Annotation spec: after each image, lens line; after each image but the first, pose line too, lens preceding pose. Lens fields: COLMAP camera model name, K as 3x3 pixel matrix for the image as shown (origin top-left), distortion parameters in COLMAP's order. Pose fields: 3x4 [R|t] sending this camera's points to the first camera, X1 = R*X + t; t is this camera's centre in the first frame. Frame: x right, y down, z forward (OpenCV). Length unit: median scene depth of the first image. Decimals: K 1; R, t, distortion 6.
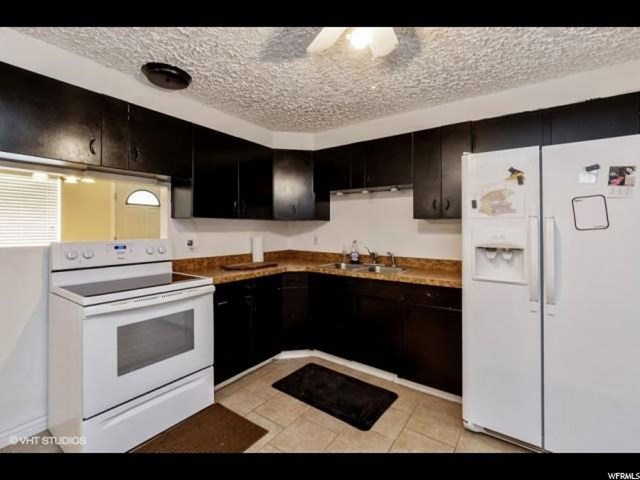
lens RADIAL K [[282.6, 0, 283.8], [0, 282.6, 225.3], [0, 0, 1]] dist [-0.004871, -0.001672]
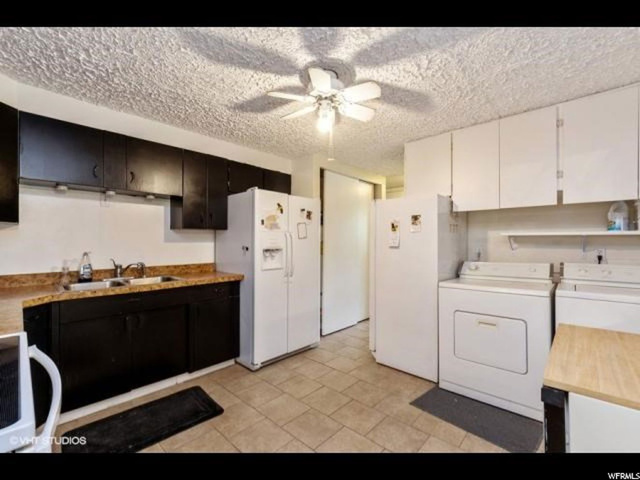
lens RADIAL K [[282.6, 0, 317.7], [0, 282.6, 240.8], [0, 0, 1]] dist [-0.004871, -0.001672]
pose [[0.080606, -0.005973, 0.996728, -0.920536], [-0.015561, 0.999853, 0.007250, 0.012691], [-0.996625, -0.016094, 0.080501, 0.610661]]
